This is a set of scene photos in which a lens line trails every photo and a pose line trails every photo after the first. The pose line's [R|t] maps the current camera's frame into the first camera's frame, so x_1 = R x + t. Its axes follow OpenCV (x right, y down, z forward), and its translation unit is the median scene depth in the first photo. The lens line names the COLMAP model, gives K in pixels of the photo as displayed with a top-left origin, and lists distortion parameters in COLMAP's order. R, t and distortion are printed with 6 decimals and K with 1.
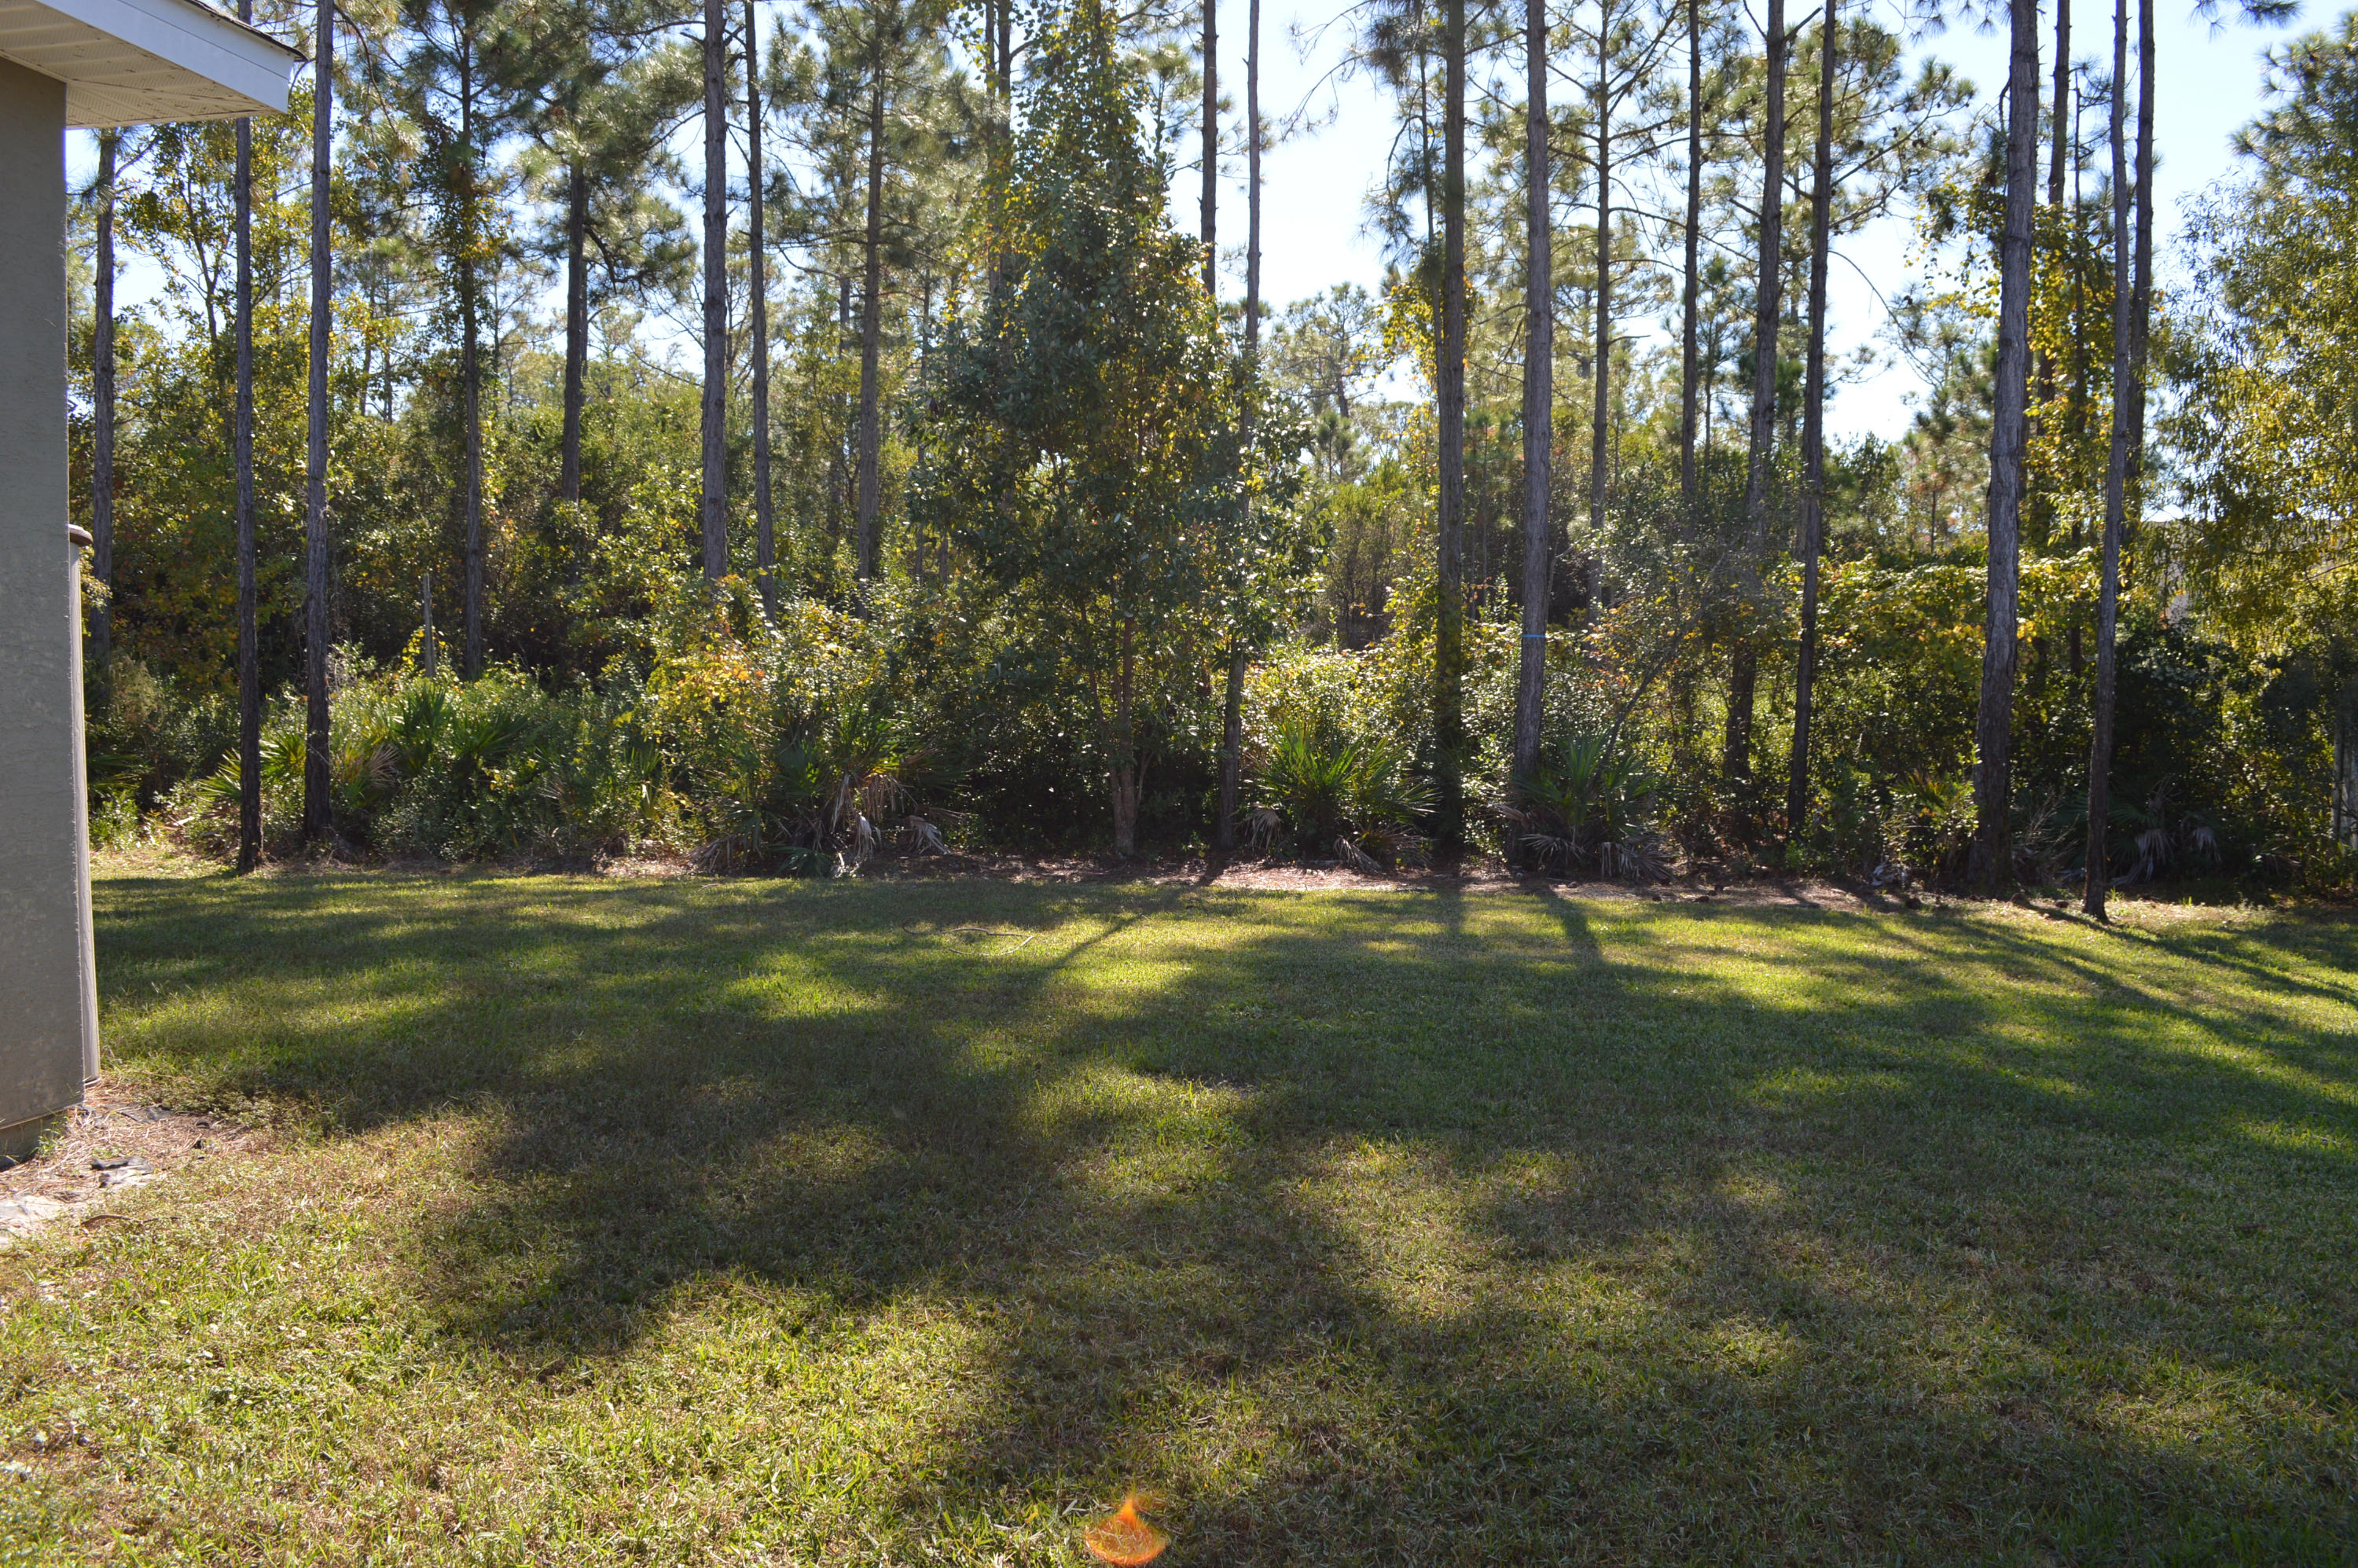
lens RADIAL K [[1882.9, 0, 1195.9], [0, 1882.9, 796.7], [0, 0, 1]] dist [-0.089670, 0.016920]
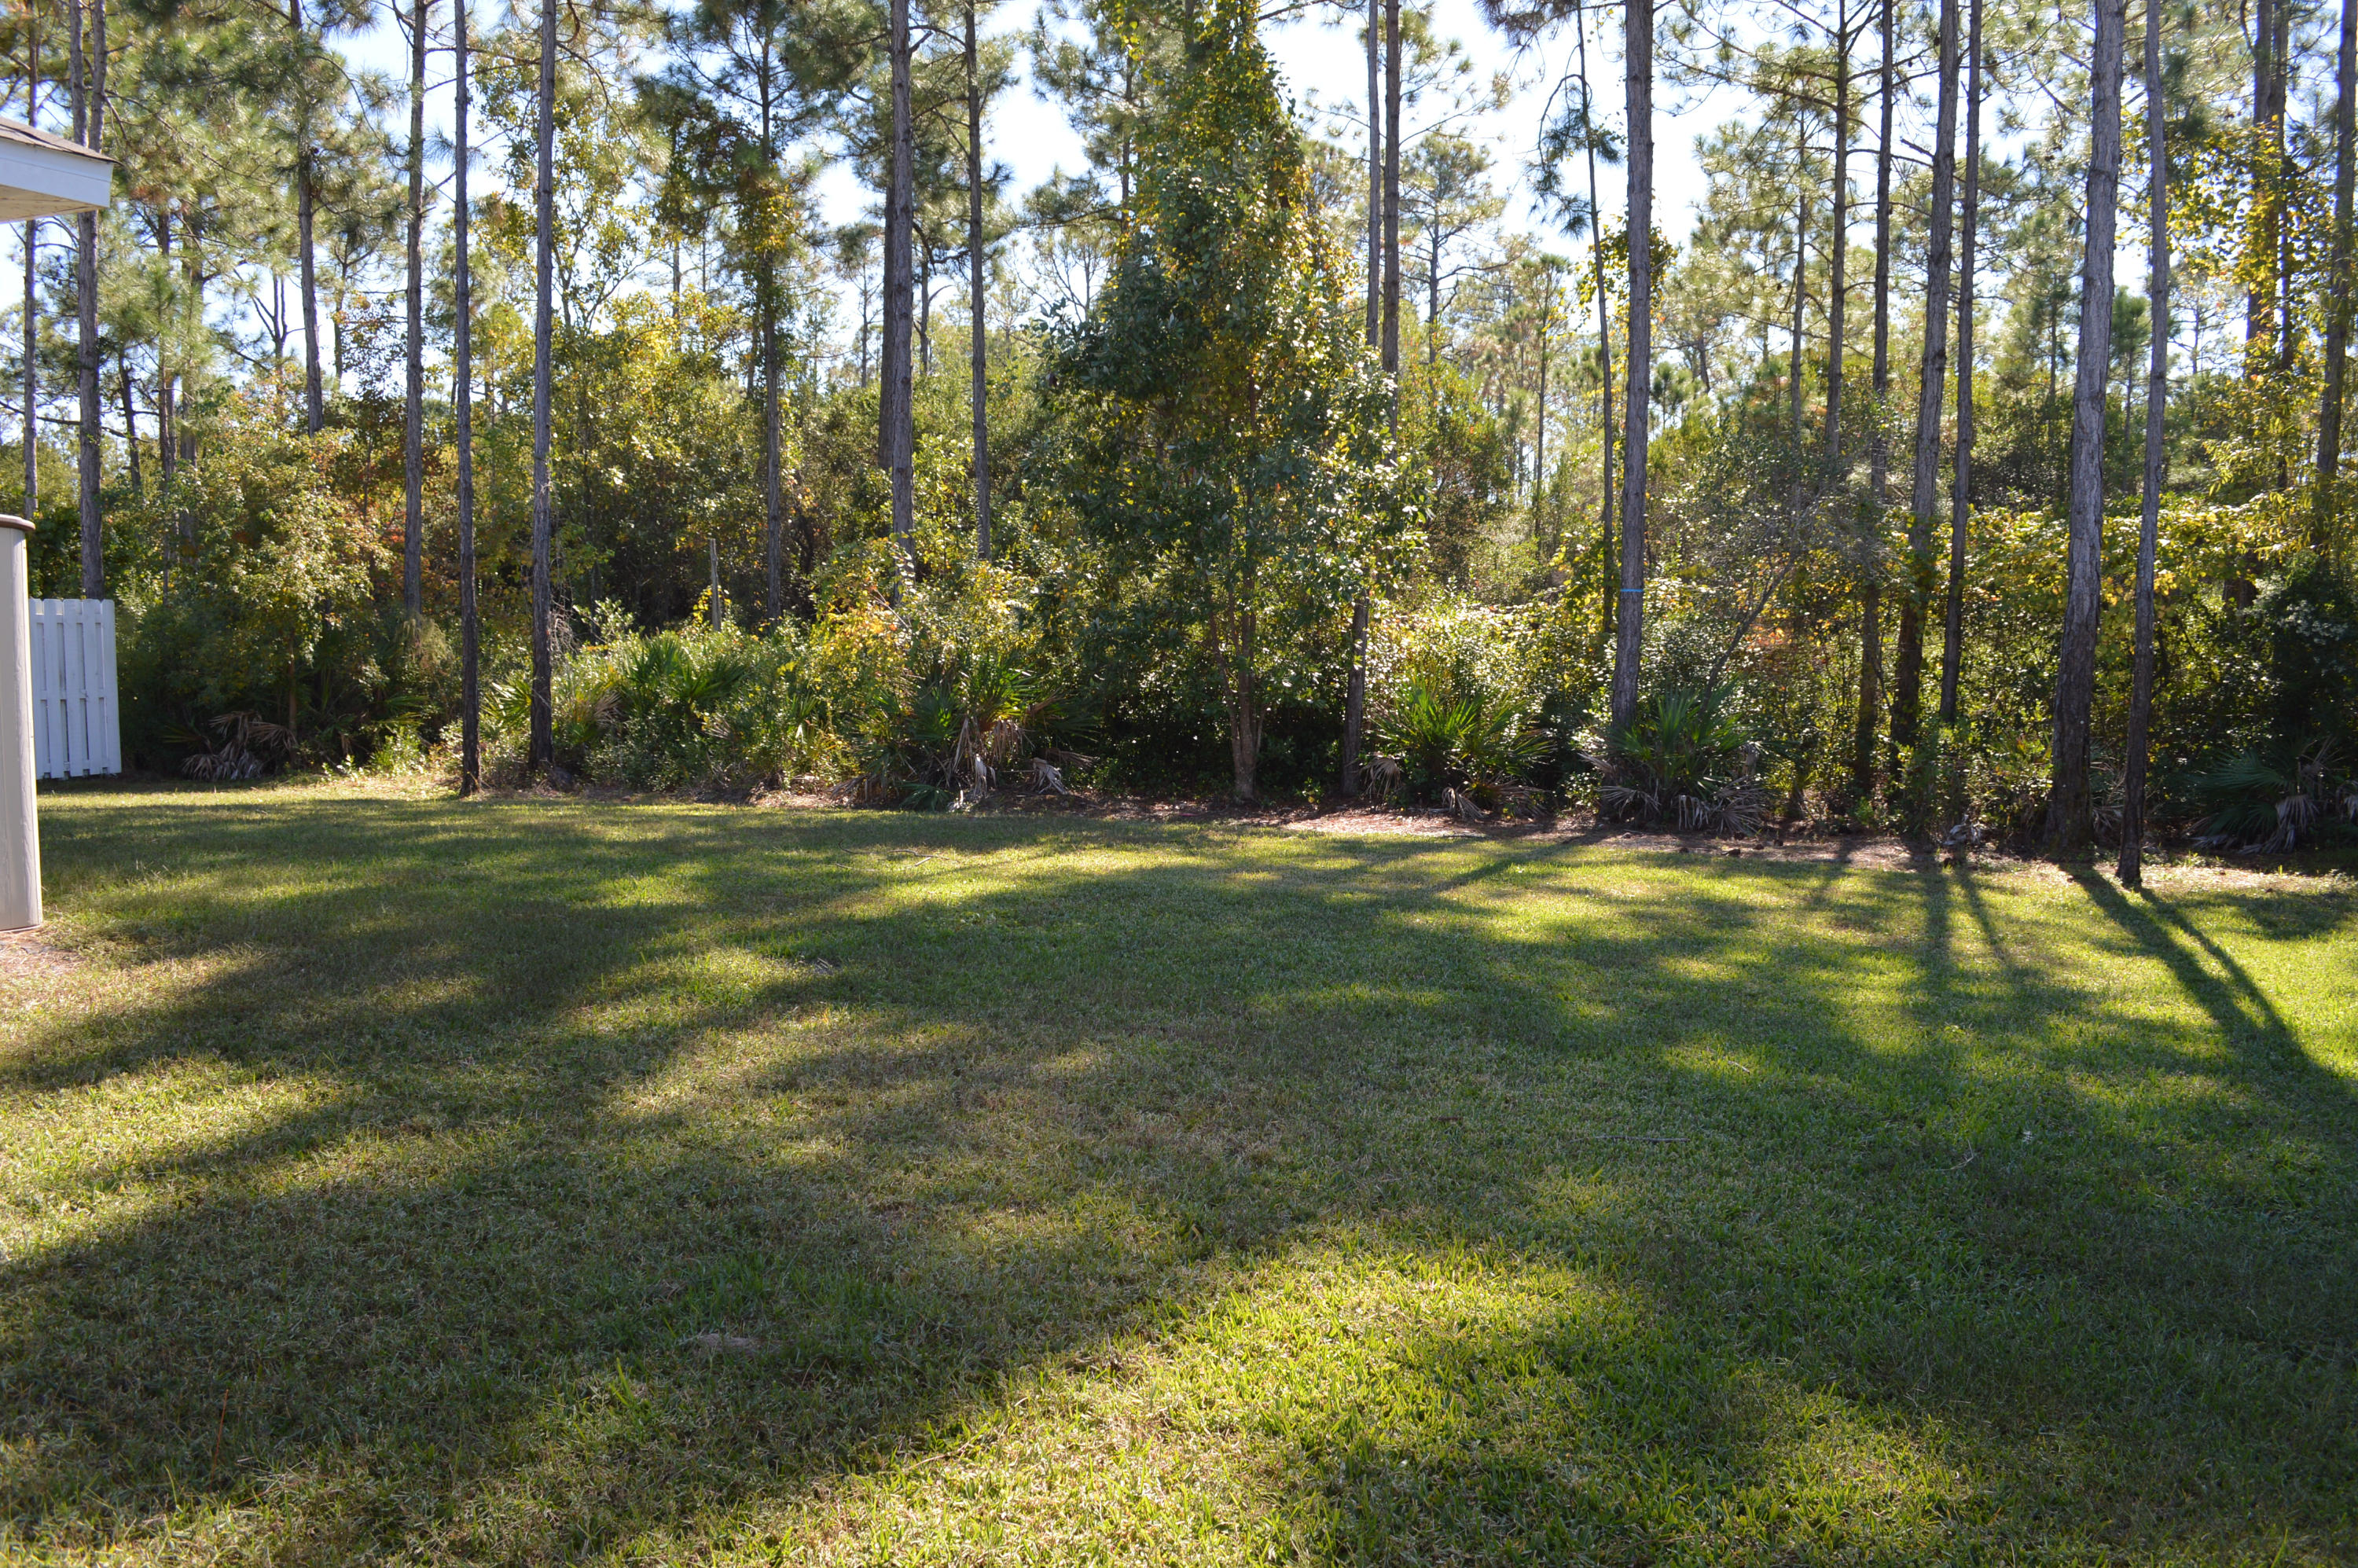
lens RADIAL K [[1882.9, 0, 1195.9], [0, 1882.9, 796.7], [0, 0, 1]] dist [-0.089670, 0.016920]
pose [[0.971496, 0.020768, -0.236144, 0.194110], [-0.015680, 0.999603, 0.023402, 0.005516], [0.236537, -0.019032, 0.971436, -0.035383]]
